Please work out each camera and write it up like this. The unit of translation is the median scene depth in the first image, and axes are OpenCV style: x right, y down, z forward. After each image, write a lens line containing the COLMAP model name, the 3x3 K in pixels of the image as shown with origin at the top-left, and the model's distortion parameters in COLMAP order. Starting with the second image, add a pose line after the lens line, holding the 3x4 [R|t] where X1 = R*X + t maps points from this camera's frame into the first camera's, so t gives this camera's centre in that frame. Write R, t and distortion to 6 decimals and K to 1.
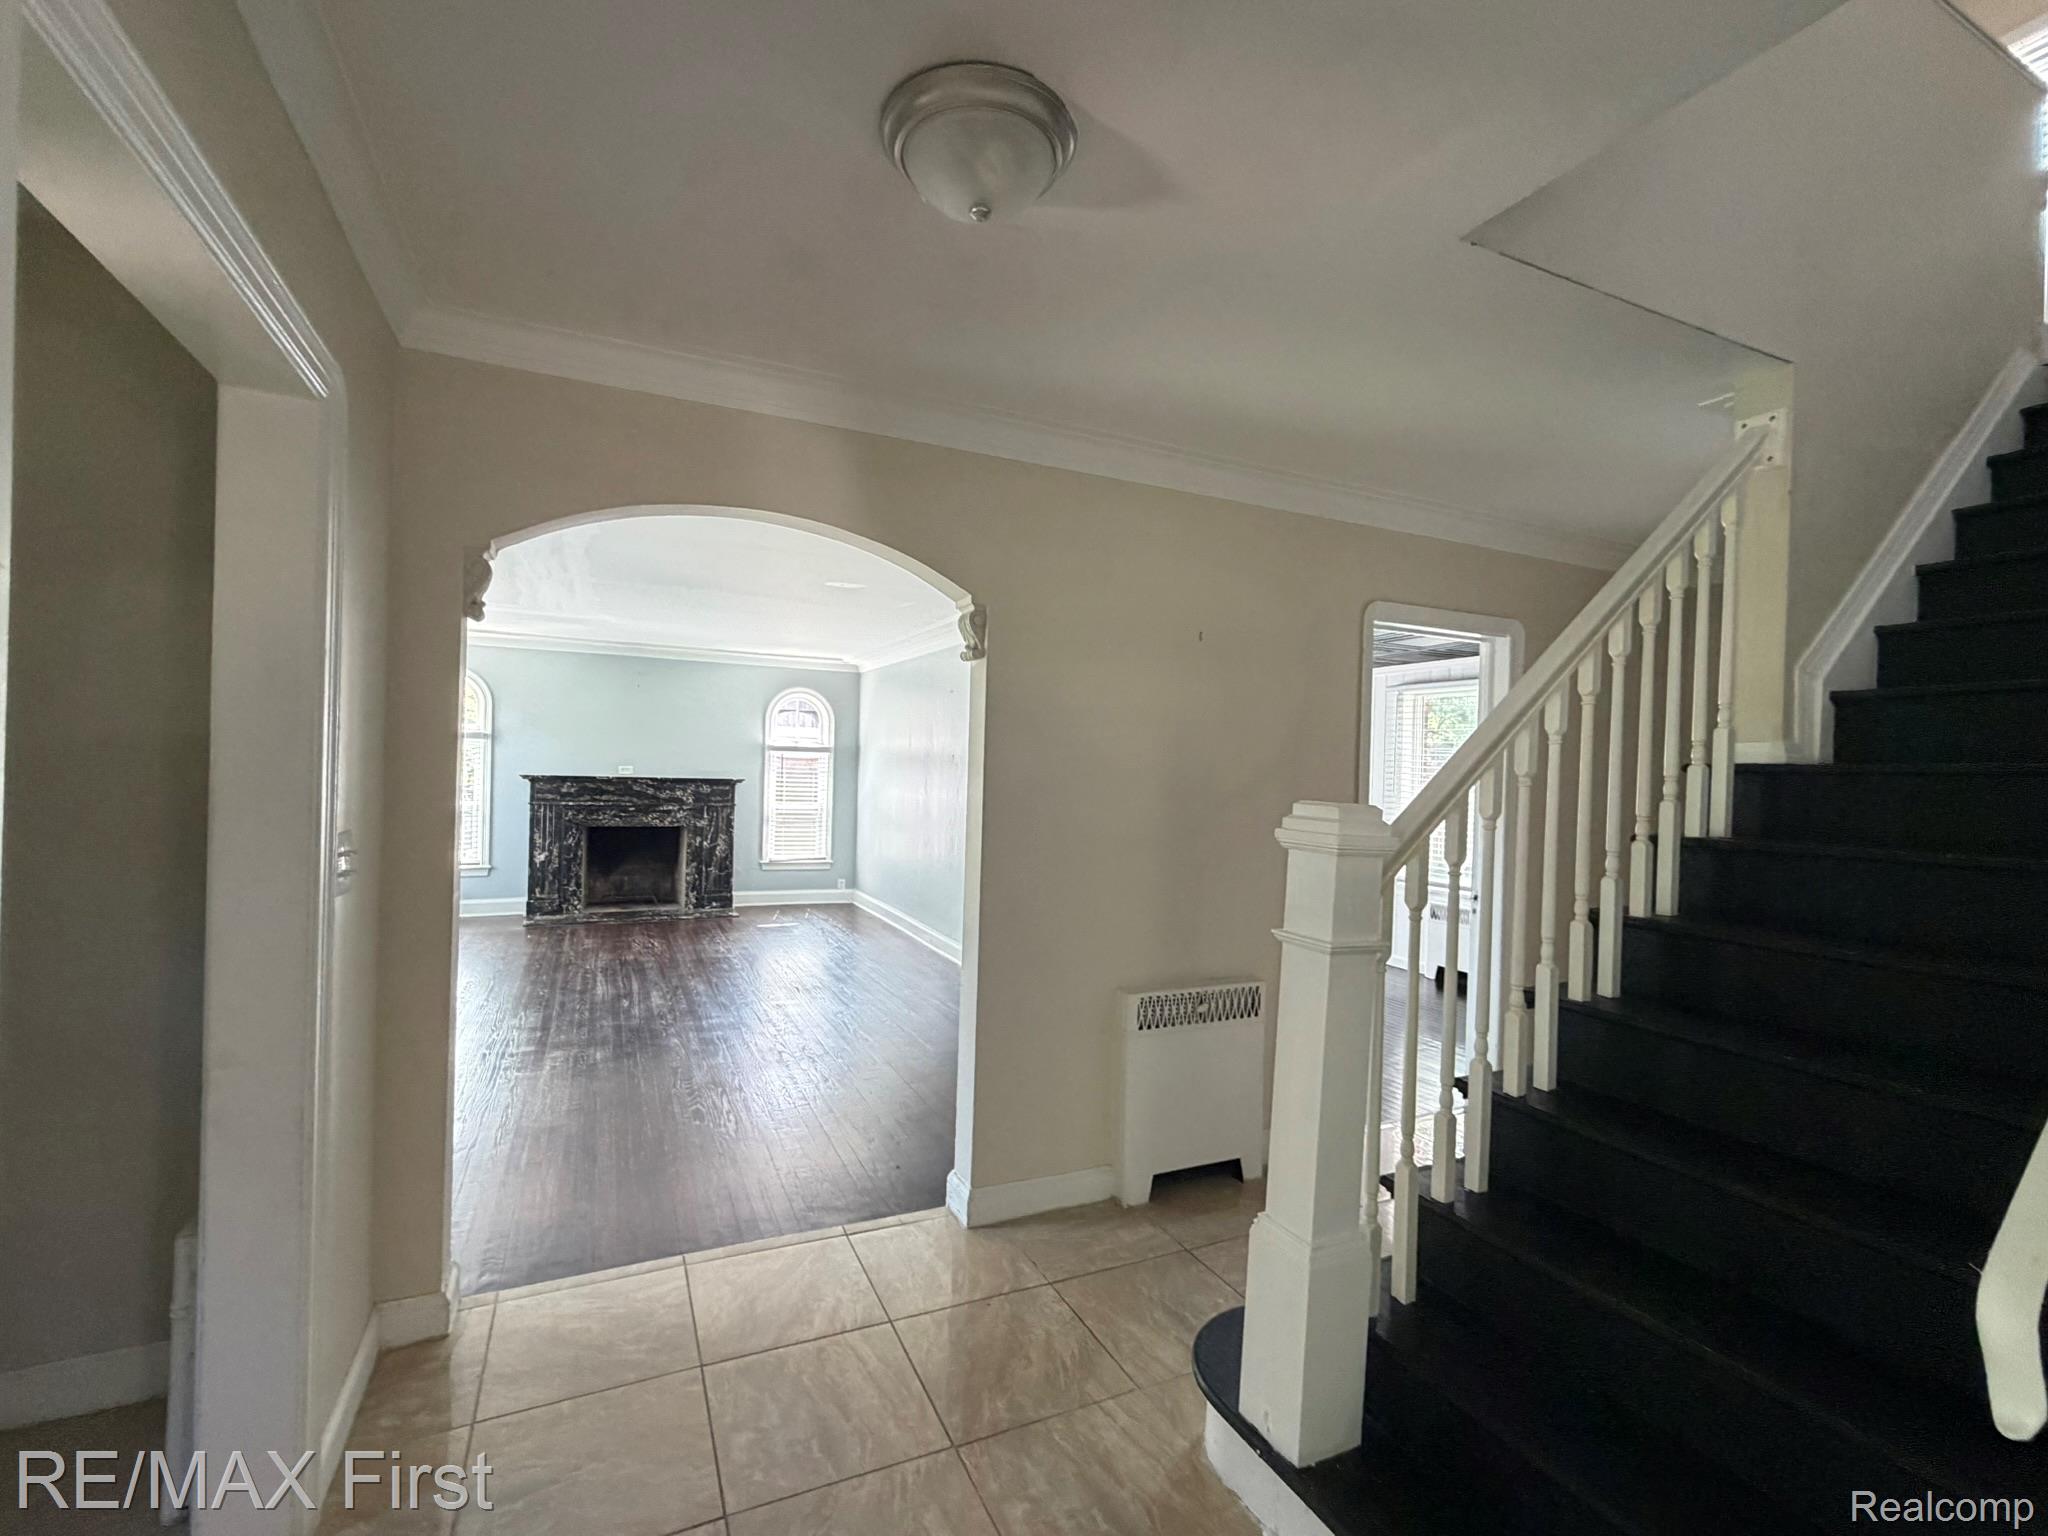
lens RADIAL K [[905.1, 0, 1028.5], [0, 905.1, 771.7], [0, 0, 1]] dist [-0.002435, -0.000307]
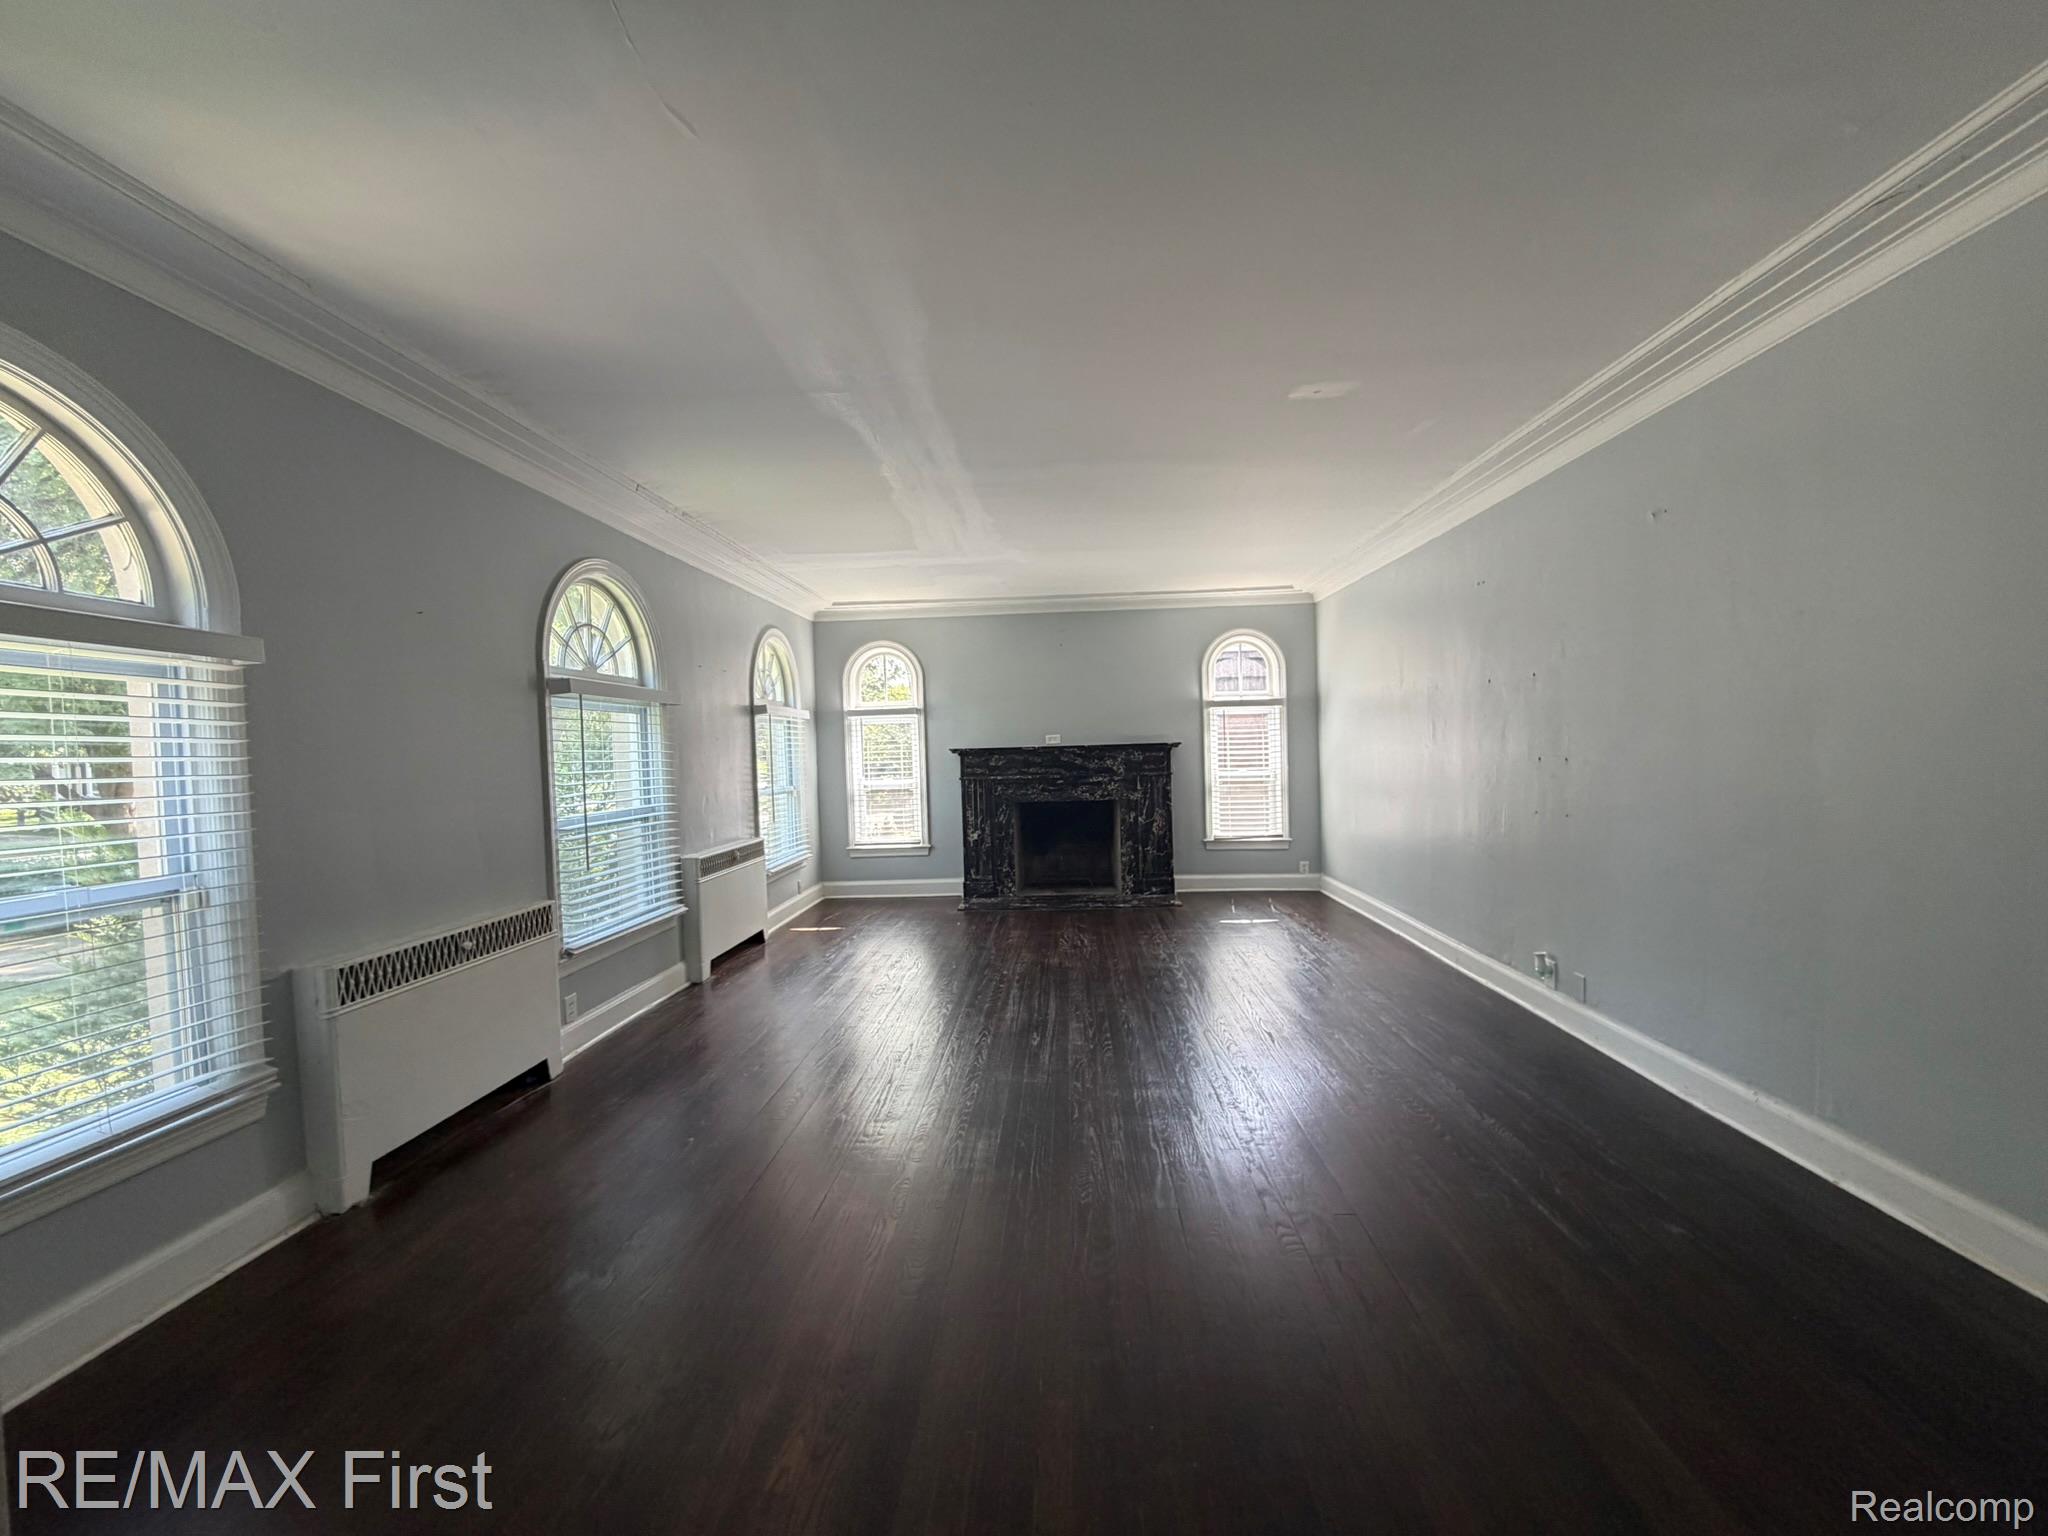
lens RADIAL K [[822.2, 0, 1020.4], [0, 822.2, 770.9], [0, 0, 1]] dist [-0.000114, 0.000169]
pose [[0.876281, -0.039870, -0.480149, -0.083518], [0.051518, 0.998610, 0.011100, 0.019626], [0.479039, -0.034463, 0.877117, 0.272776]]
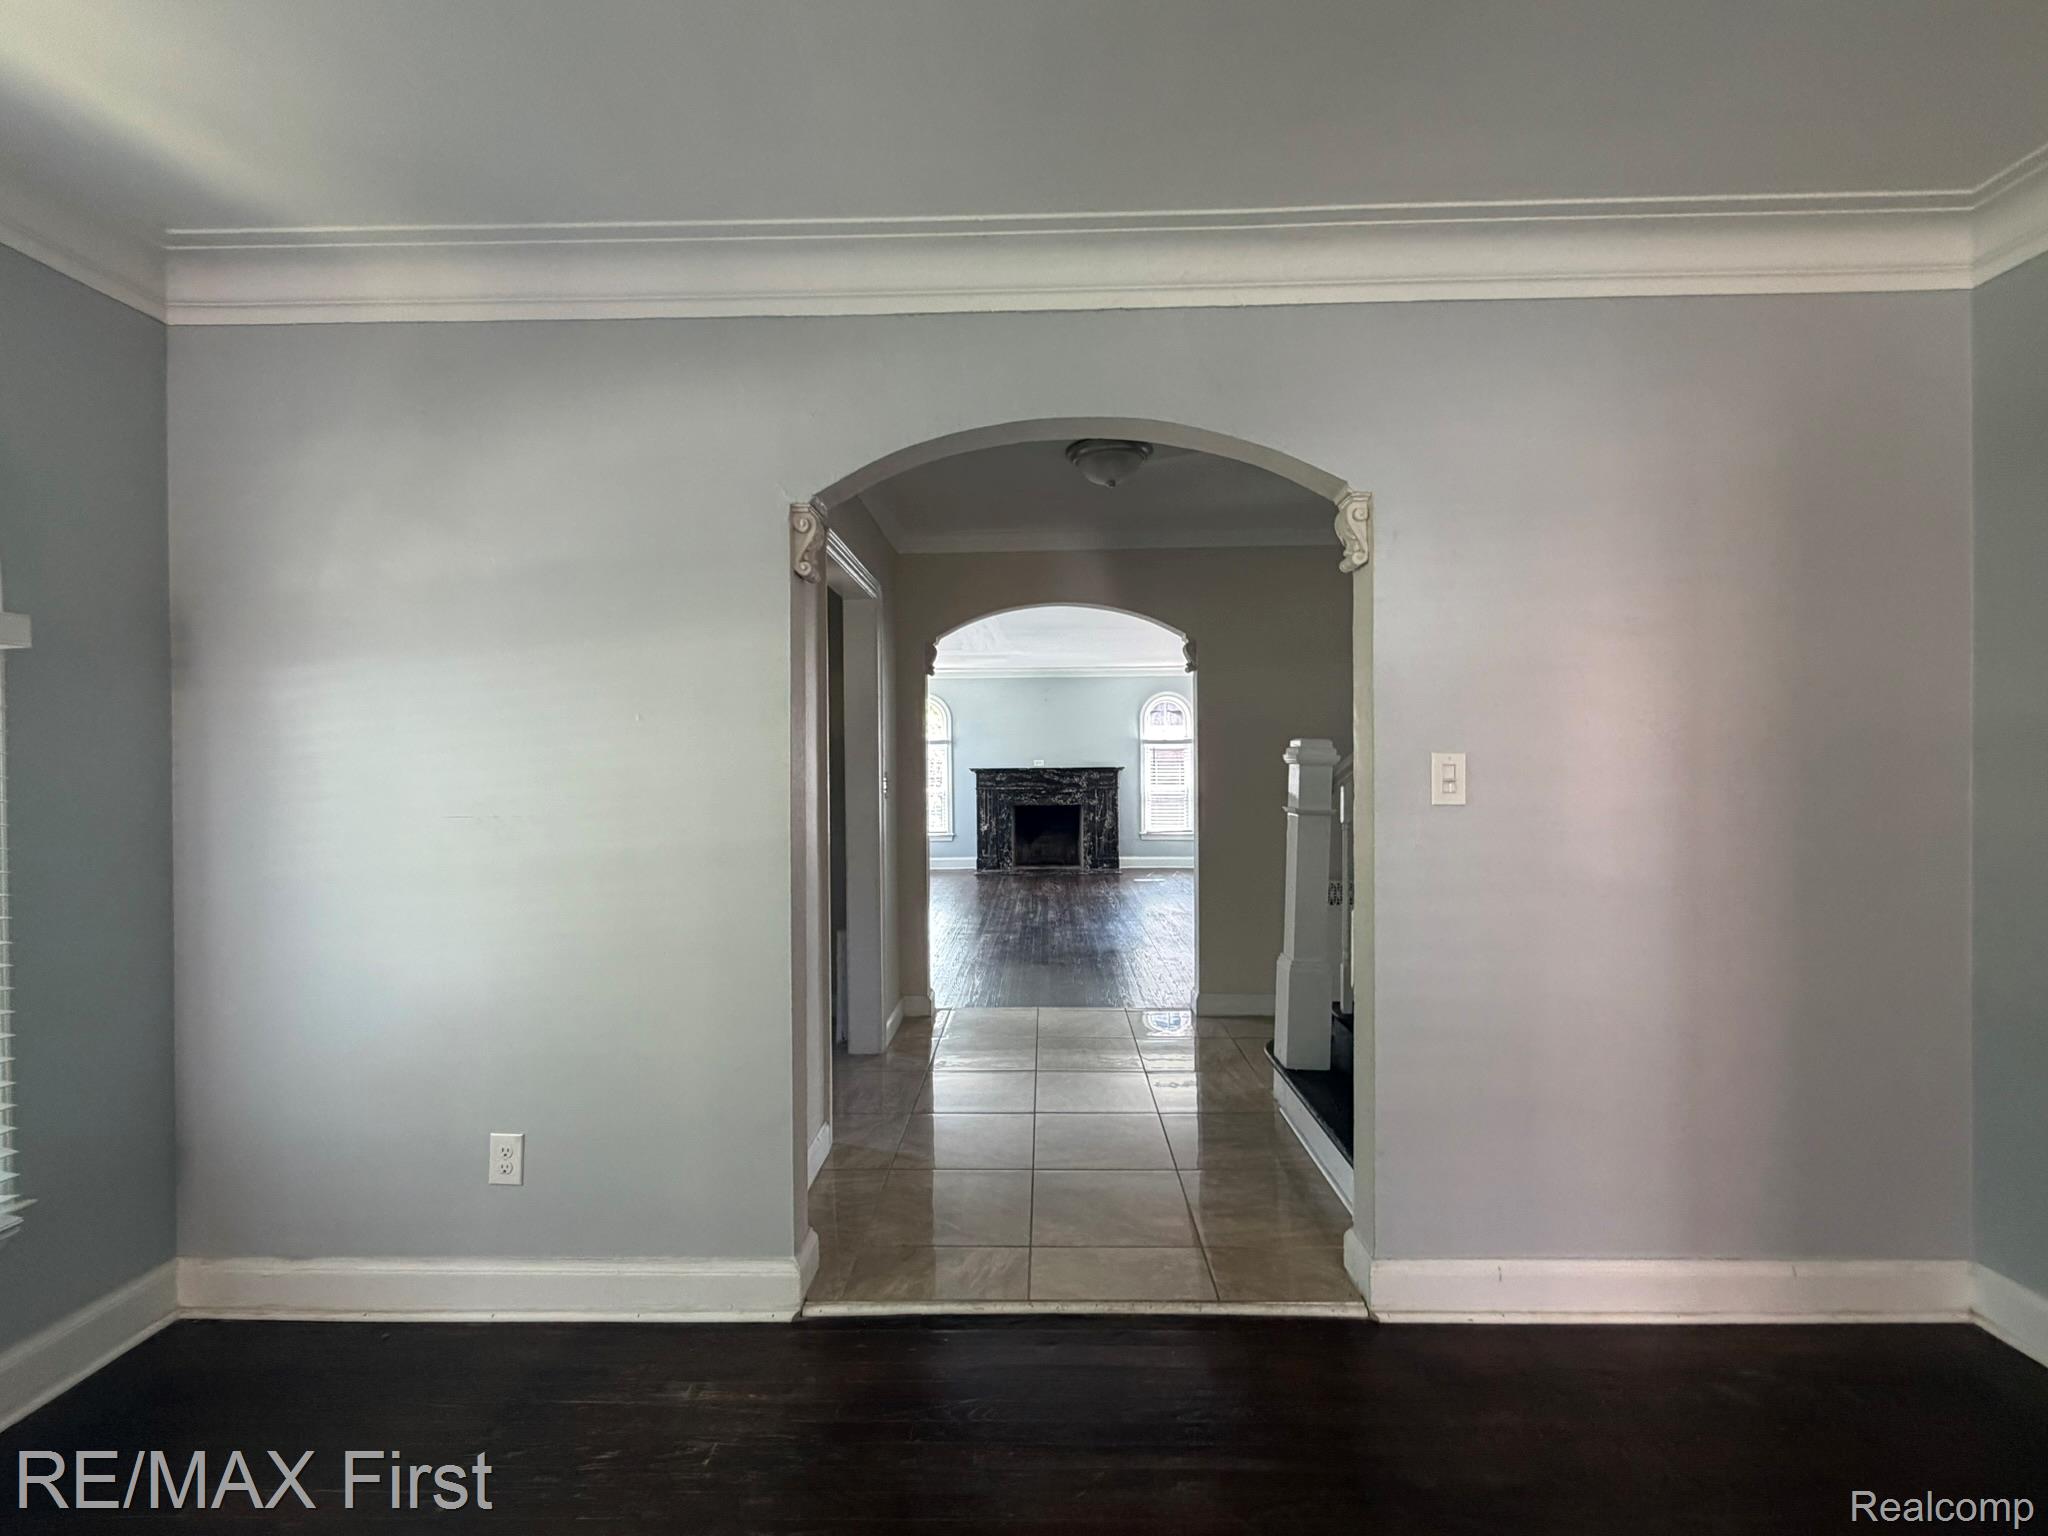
lens RADIAL K [[905.1, 0, 1028.5], [0, 905.1, 771.7], [0, 0, 1]] dist [-0.002435, -0.000307]
pose [[0.895131, -0.031988, -0.444653, 0.138869], [0.032086, 0.999458, -0.007306, 0.020814], [0.444646, -0.007727, 0.895673, -0.209571]]
